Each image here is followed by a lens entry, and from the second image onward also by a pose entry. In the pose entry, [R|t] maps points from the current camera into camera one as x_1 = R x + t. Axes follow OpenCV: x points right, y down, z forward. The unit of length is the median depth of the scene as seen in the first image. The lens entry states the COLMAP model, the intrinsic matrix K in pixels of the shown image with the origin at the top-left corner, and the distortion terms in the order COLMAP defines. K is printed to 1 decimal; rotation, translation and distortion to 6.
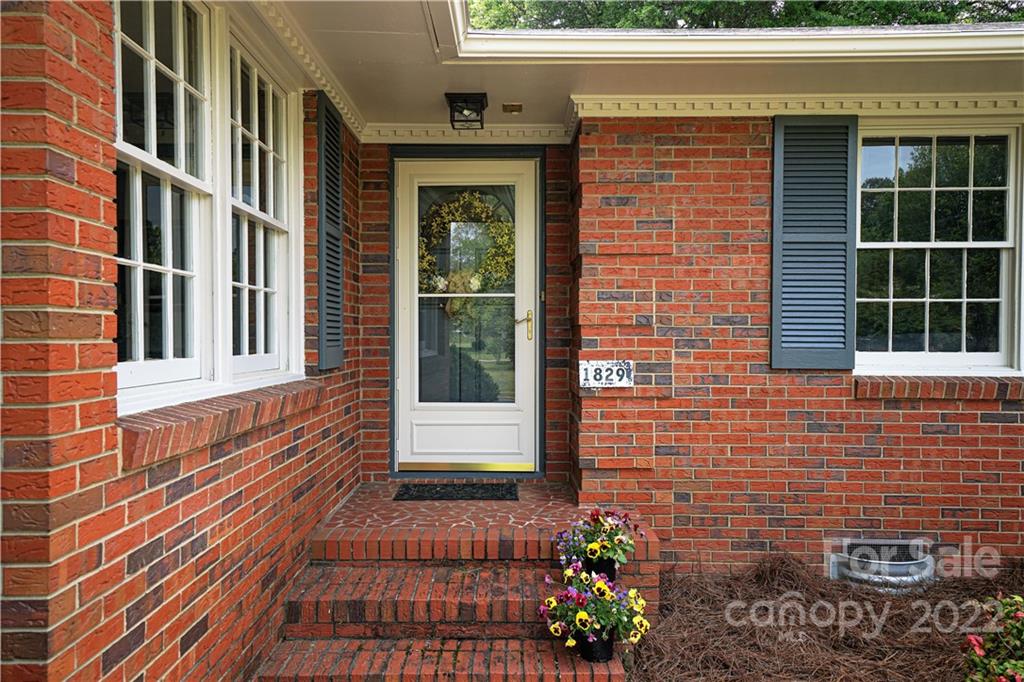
lens RADIAL K [[823.8, 0, 491.3], [0, 823.8, 341.5], [0, 0, 1]] dist [-0.000038, -0.000169]
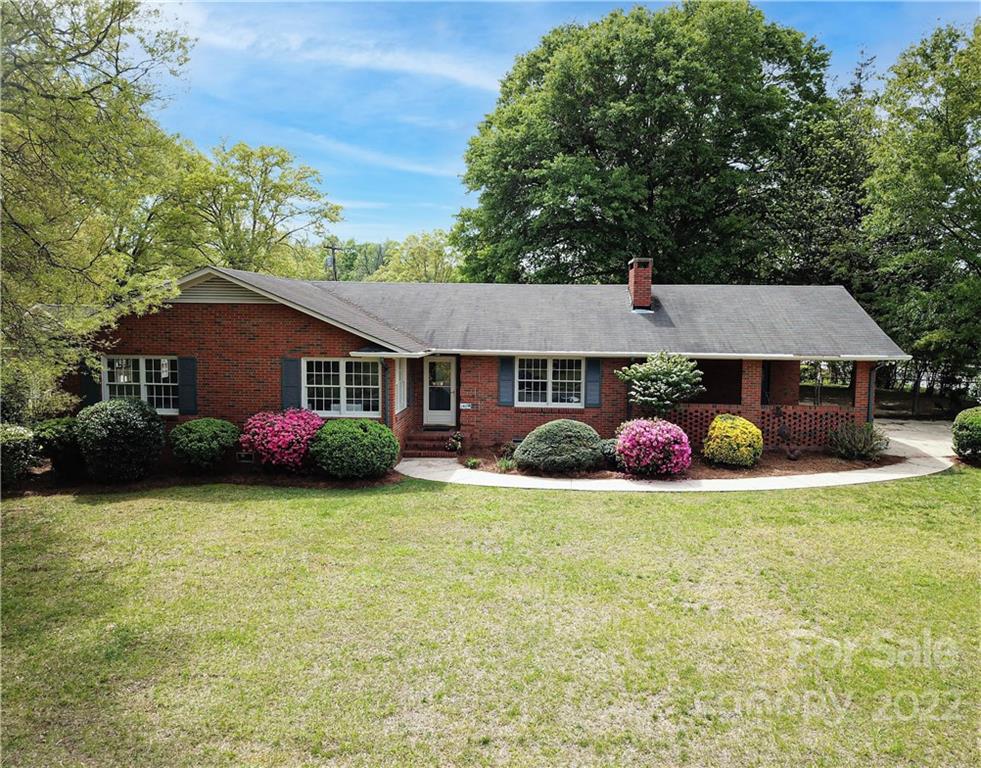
lens RADIAL K [[848.9, 0, 490.5], [0, 848.9, 384.0], [0, 0, 1]] dist [0.006561, 0.002409]
pose [[0.998555, 0.011579, -0.052485, 0.556113], [-0.007641, 0.997183, 0.074622, -0.476196], [0.053201, -0.074113, 0.995830, -4.085218]]
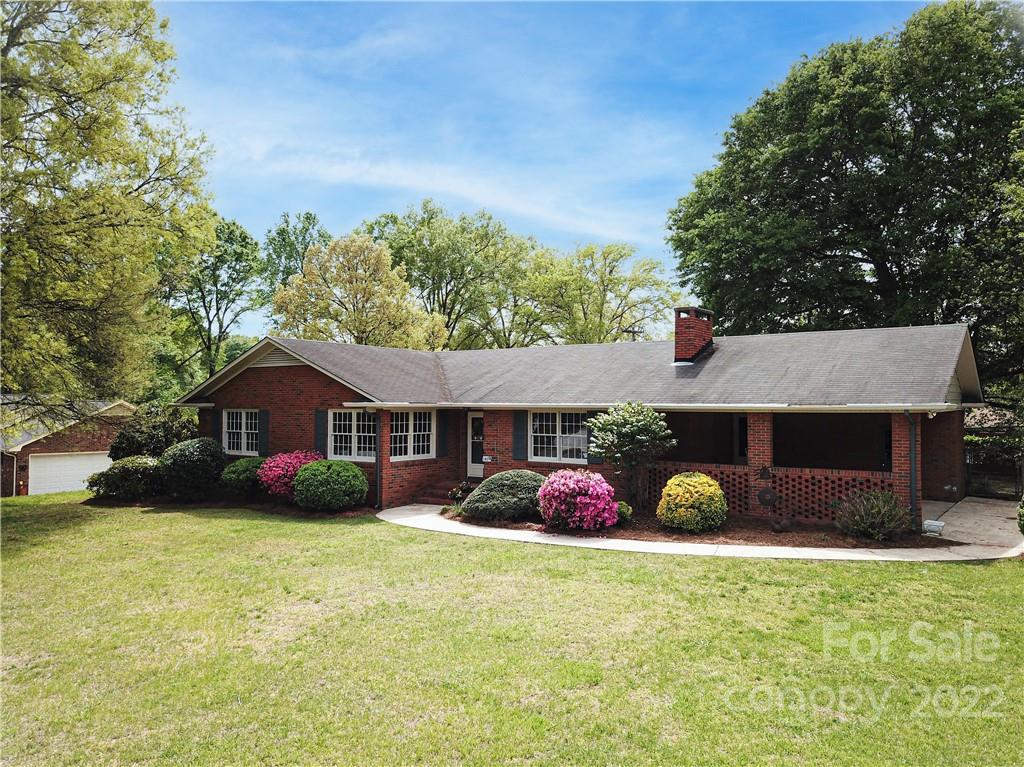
lens RADIAL K [[848.6, 0, 512.0], [0, 848.6, 383.5], [0, 0, 1]] dist [0.021835, -0.003718]
pose [[0.783393, -0.022791, -0.621109, 3.571788], [-0.003053, 0.999174, -0.040515, -0.218321], [0.621520, 0.033635, 0.782676, -3.083550]]
